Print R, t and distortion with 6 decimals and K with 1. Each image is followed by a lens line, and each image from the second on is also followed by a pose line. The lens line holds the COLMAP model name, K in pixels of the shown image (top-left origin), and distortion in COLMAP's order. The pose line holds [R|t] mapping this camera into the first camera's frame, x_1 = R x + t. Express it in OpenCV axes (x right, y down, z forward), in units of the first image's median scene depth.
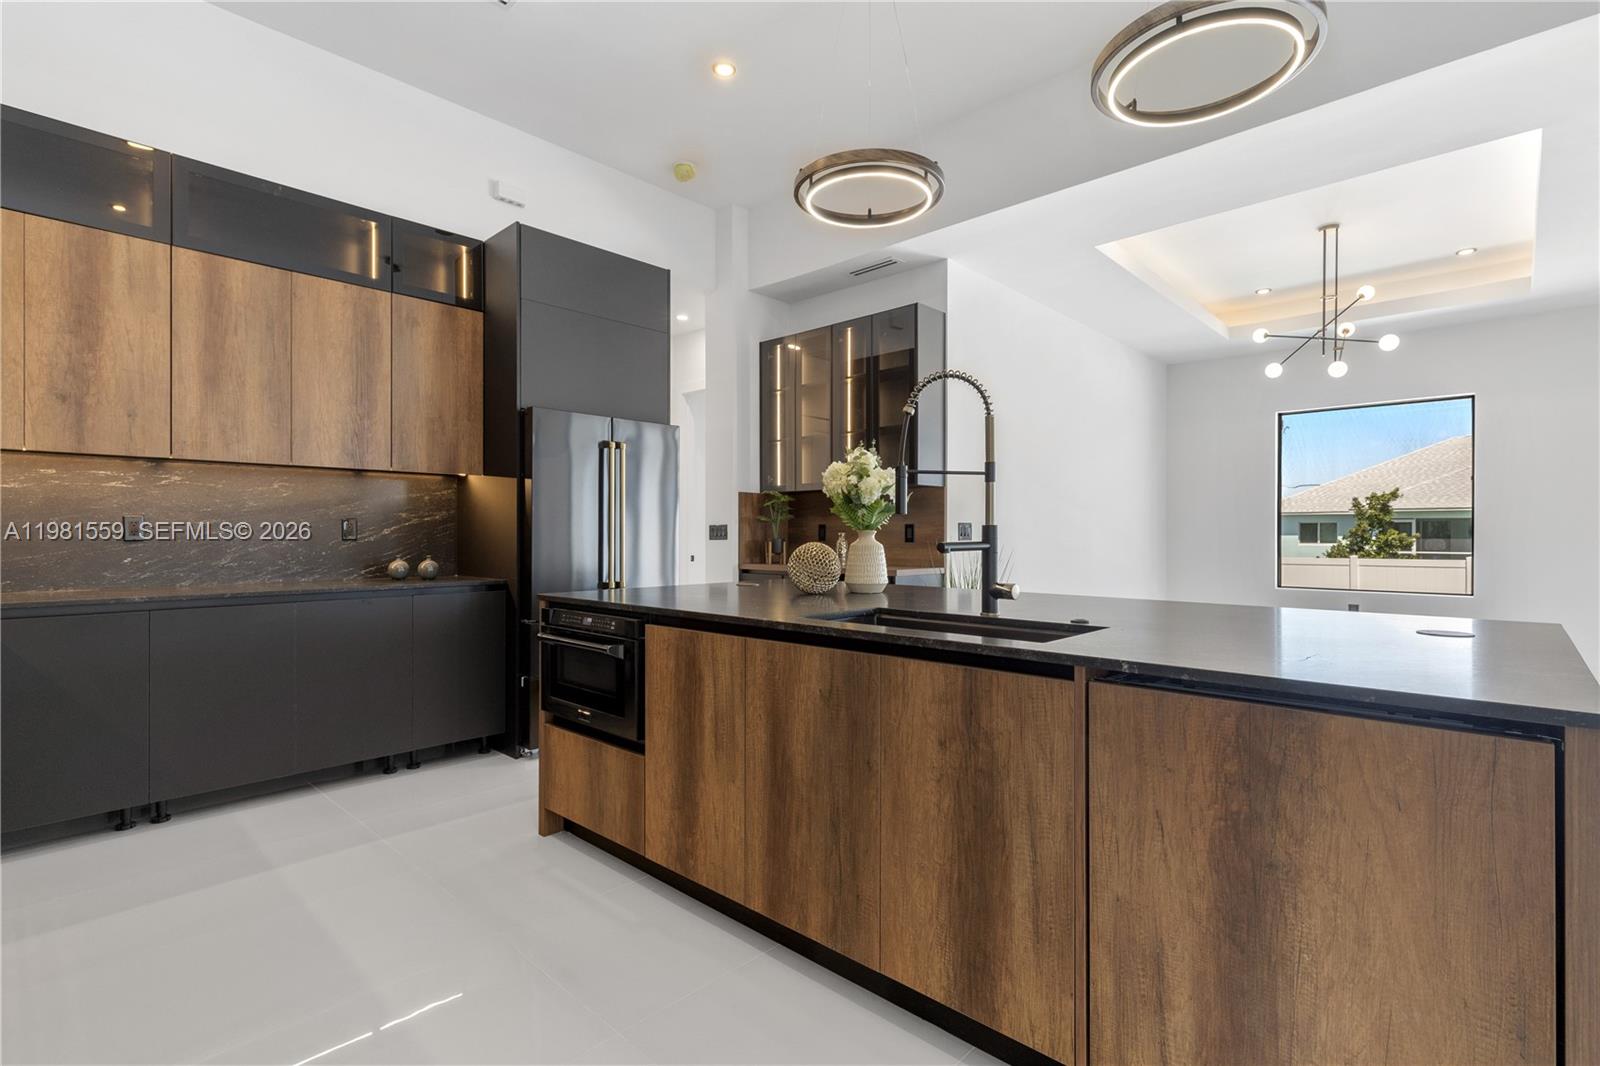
lens RADIAL K [[745.9, 0, 800.0], [0, 745.9, 533.0], [0, 0, 1]] dist [0.003519, 0.000224]
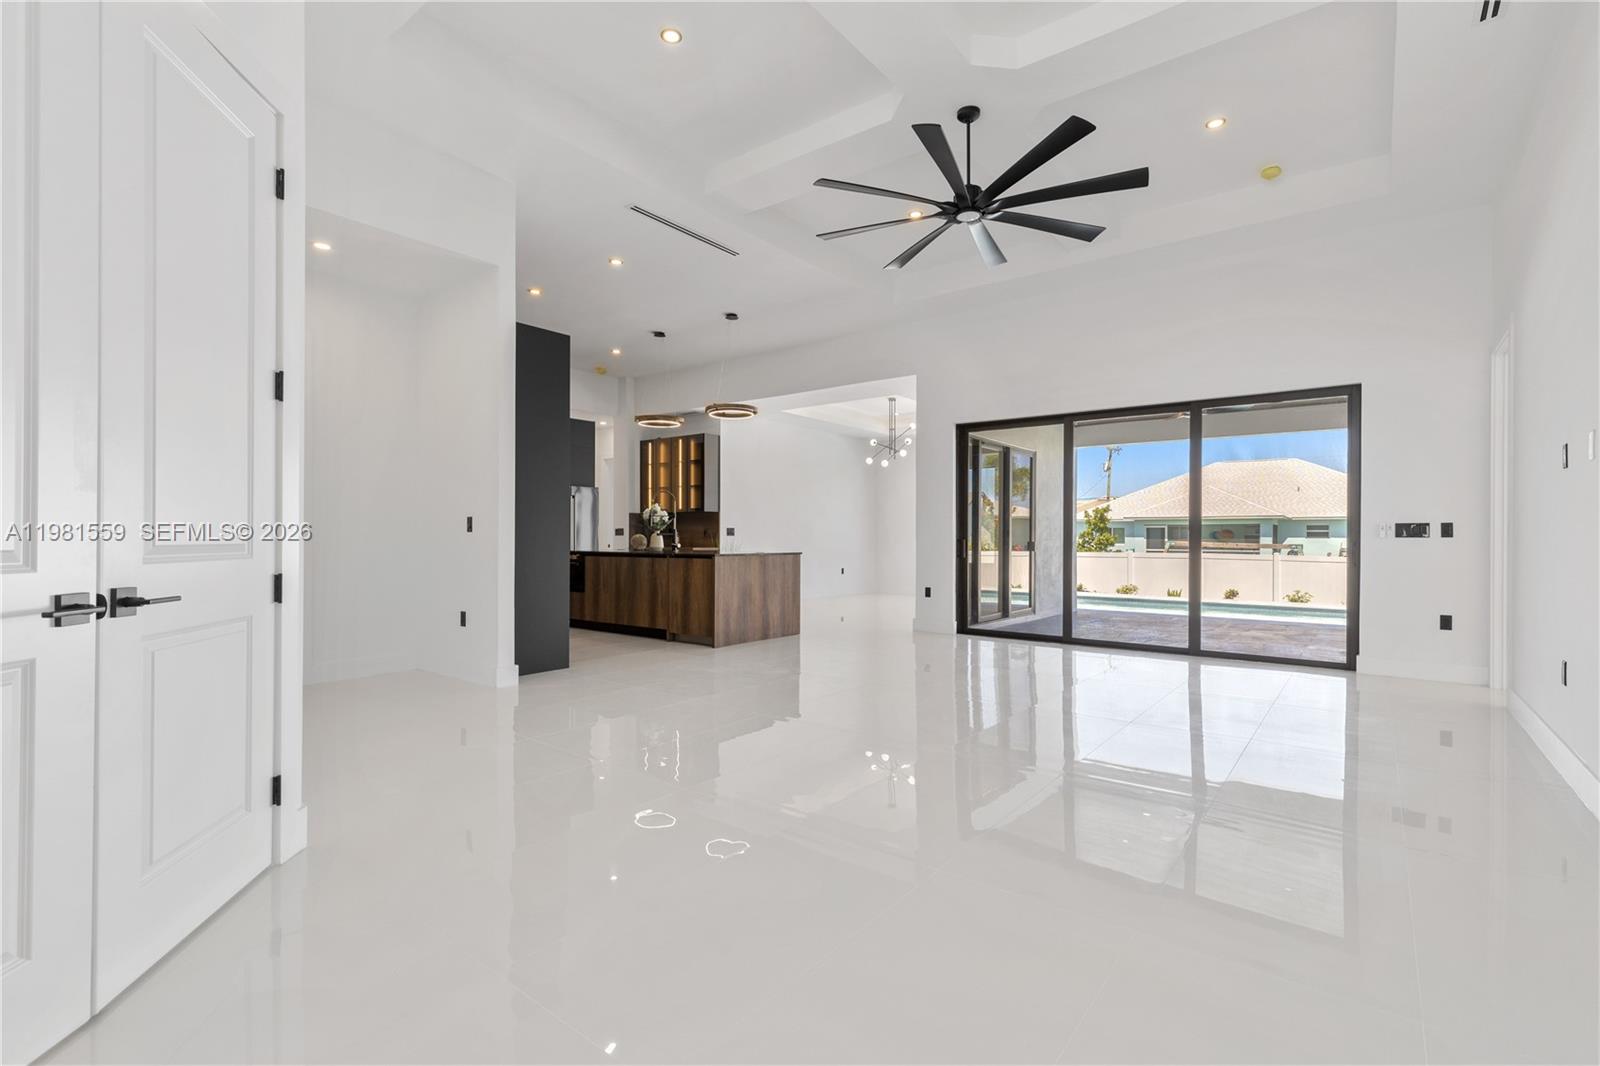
lens RADIAL K [[729.6, 0, 826.9], [0, 729.6, 536.8], [0, 0, 1]] dist [0.000223, -0.000016]
pose [[0.992441, 0.002224, 0.122701, 0.224651], [-0.002384, 0.999996, 0.001161, 0.008996], [-0.122698, -0.001445, 0.992443, -1.138875]]
